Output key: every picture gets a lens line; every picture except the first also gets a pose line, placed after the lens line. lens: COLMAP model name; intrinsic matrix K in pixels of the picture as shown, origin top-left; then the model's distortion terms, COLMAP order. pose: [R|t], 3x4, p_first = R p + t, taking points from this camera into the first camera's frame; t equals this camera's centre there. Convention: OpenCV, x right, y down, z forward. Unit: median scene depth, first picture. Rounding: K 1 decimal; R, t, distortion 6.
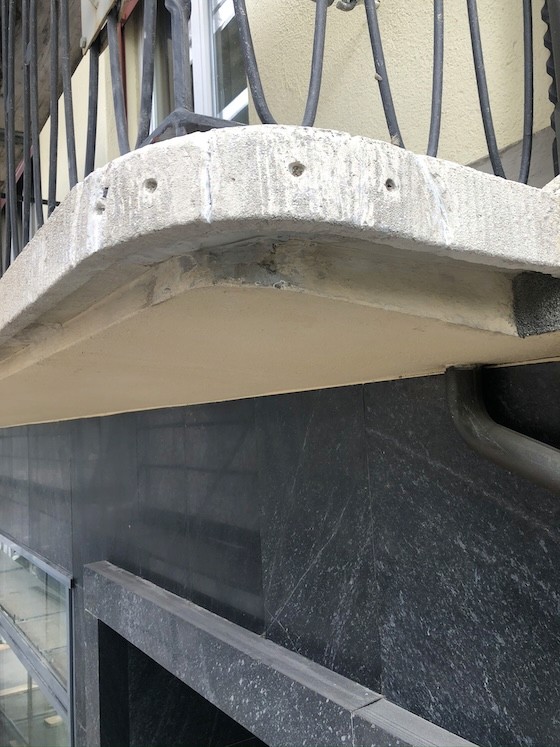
lens RADIAL K [[616.7, 0, 280.0], [0, 616.7, 373.5], [0, 0, 1]] dist [-0.030034, 0.008461]
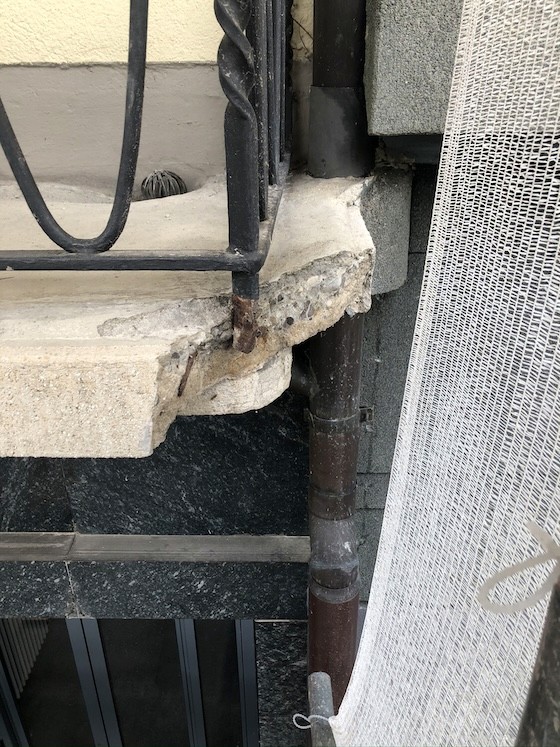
lens RADIAL K [[613.0, 0, 280.0], [0, 613.0, 373.5], [0, 0, 1]] dist [-0.045023, -0.002924]
pose [[0.556075, -0.348440, 0.754566, -0.419263], [-0.083617, 0.879817, 0.467899, -0.340597], [-0.826915, -0.323281, 0.460109, 0.274424]]
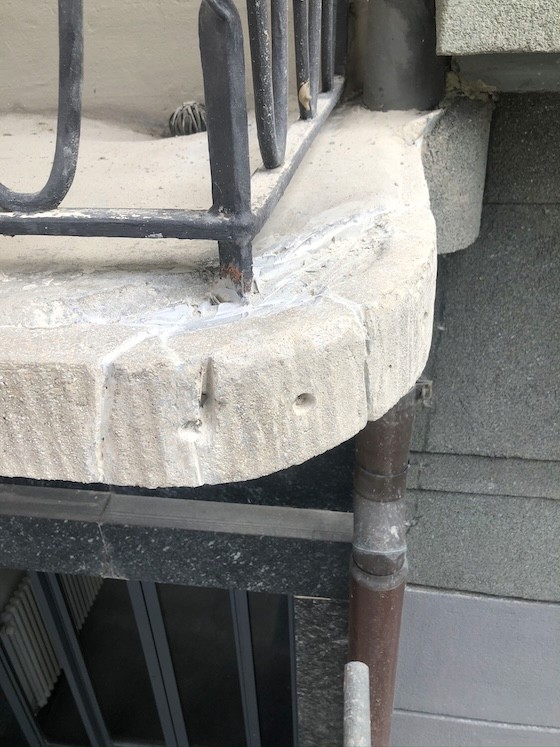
lens RADIAL K [[616.7, 0, 280.0], [0, 616.7, 373.5], [0, 0, 1]] dist [-0.030034, 0.008461]
pose [[0.655107, -0.387996, 0.648301, -0.299809], [-0.058947, 0.829205, 0.555828, -0.322359], [-0.753233, -0.402342, 0.520347, 0.302784]]
